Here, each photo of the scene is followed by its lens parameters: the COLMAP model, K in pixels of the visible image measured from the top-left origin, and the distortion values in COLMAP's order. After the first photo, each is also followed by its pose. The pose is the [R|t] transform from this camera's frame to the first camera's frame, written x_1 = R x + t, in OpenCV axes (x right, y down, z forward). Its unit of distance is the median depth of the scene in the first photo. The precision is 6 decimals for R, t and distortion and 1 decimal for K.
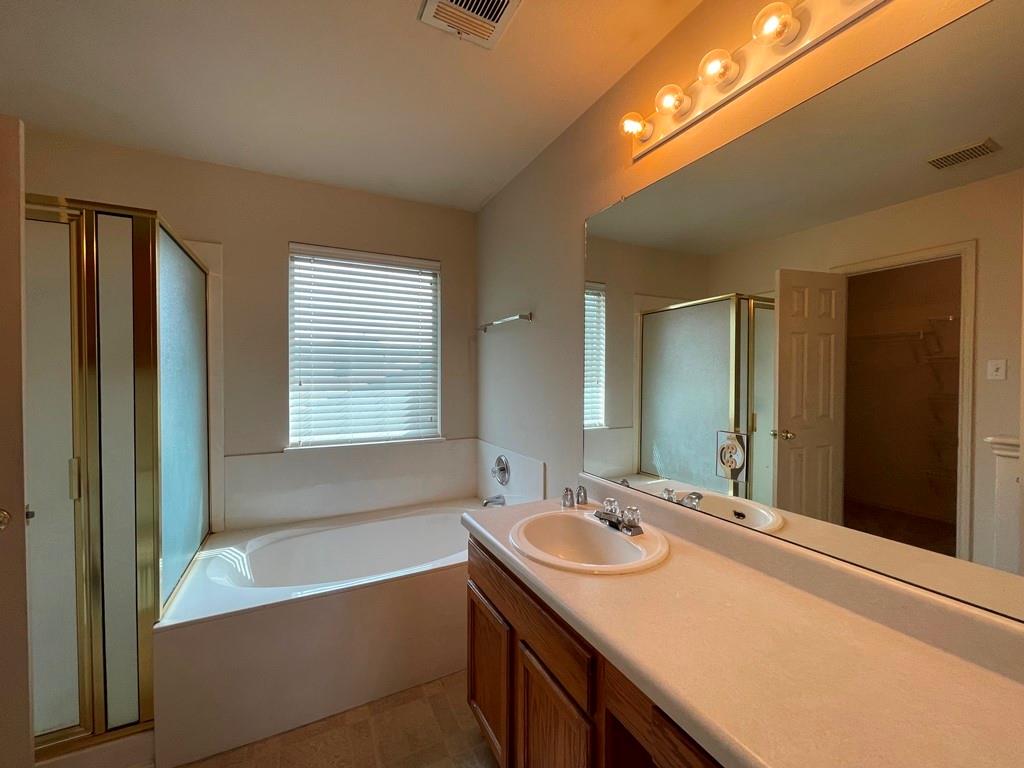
lens RADIAL K [[414.5, 0, 512.8], [0, 414.5, 384.1], [0, 0, 1]] dist [0.000302, 0.000113]
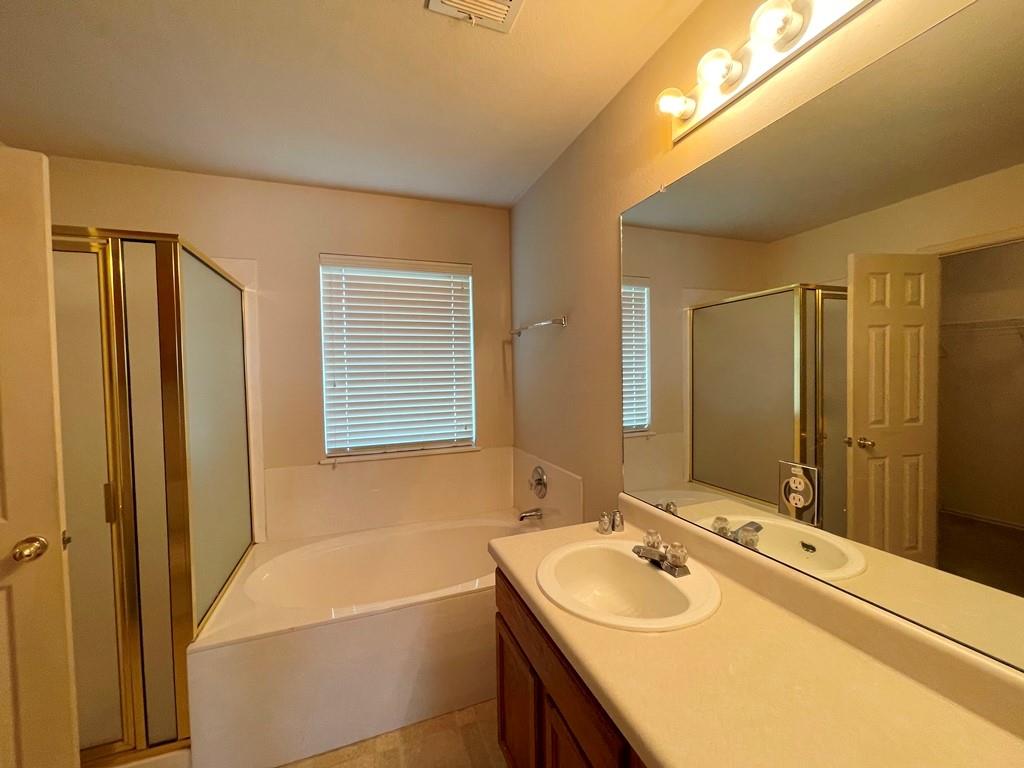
lens RADIAL K [[414.5, 0, 512.5], [0, 414.5, 384.0], [0, 0, 1]] dist [0.000302, 0.000113]
pose [[0.993375, -0.017326, -0.113603, 0.047663], [0.018697, 0.999765, 0.011014, -0.053482], [0.113385, -0.013065, 0.993465, 0.095127]]
